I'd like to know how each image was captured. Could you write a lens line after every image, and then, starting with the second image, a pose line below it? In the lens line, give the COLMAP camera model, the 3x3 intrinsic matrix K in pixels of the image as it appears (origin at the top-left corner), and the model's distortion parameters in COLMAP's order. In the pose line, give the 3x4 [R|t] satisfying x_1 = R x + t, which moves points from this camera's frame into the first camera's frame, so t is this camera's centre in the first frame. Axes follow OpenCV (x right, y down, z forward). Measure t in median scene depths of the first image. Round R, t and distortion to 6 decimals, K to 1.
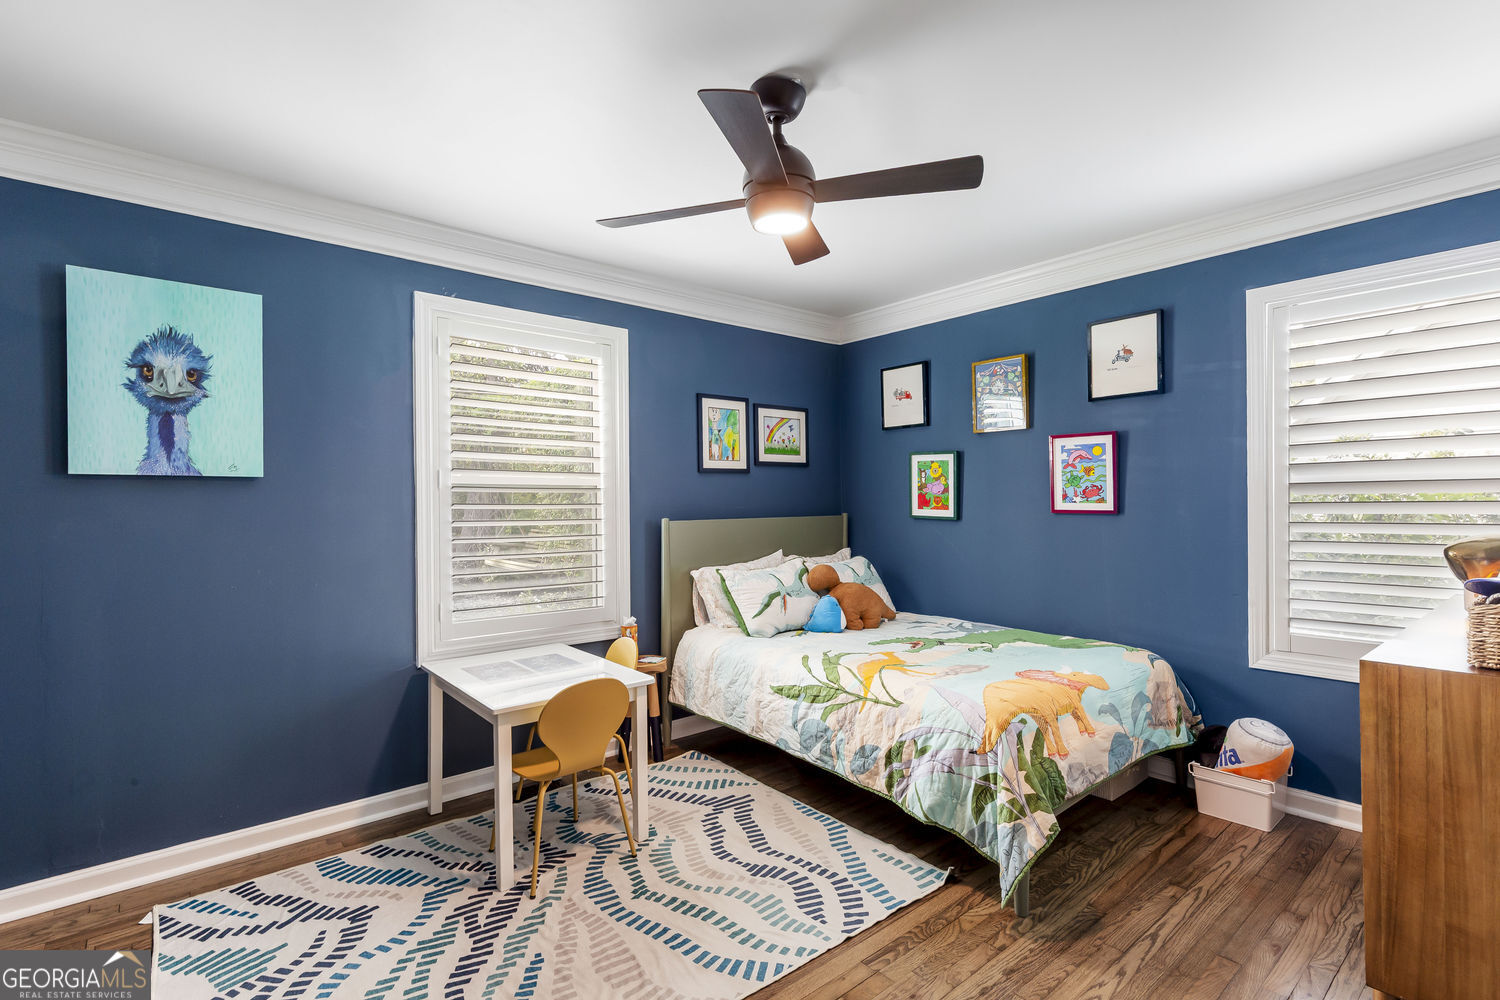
lens RADIAL K [[707.8, 0, 745.7], [0, 707.8, 501.9], [0, 0, 1]] dist [0.004336, -0.000347]
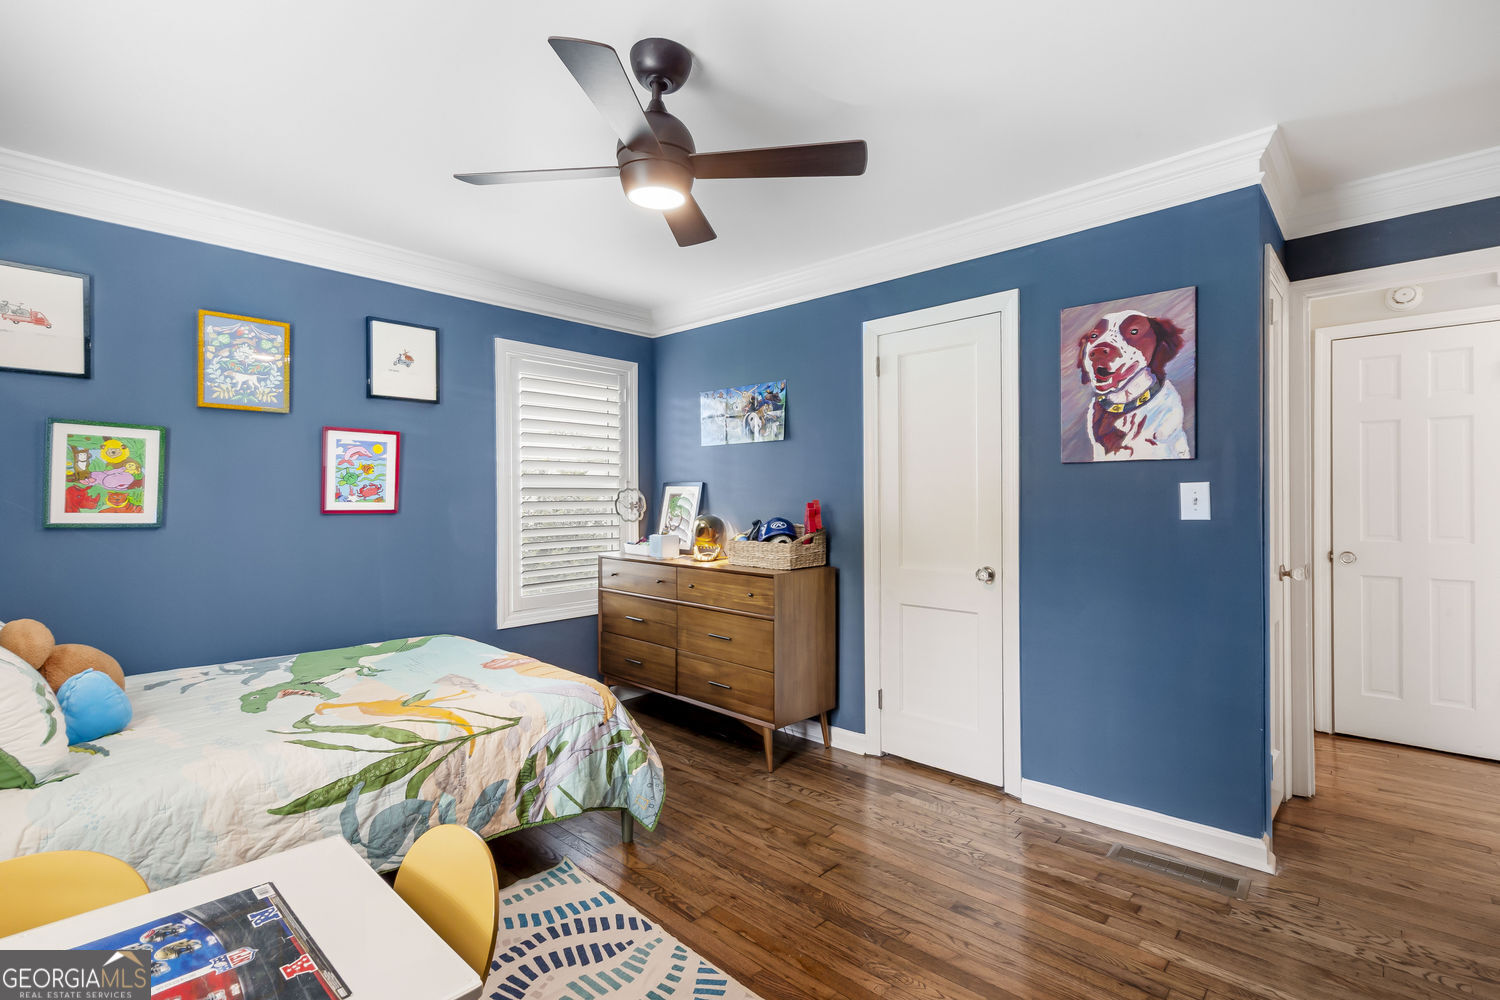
lens RADIAL K [[707.8, 0, 745.7], [0, 707.8, 501.9], [0, 0, 1]] dist [0.004336, -0.000347]
pose [[-0.135116, 0.005809, 0.990813, -0.616267], [0.004506, 0.999976, -0.005249, 0.009617], [-0.990820, 0.003756, -0.135139, 0.708184]]
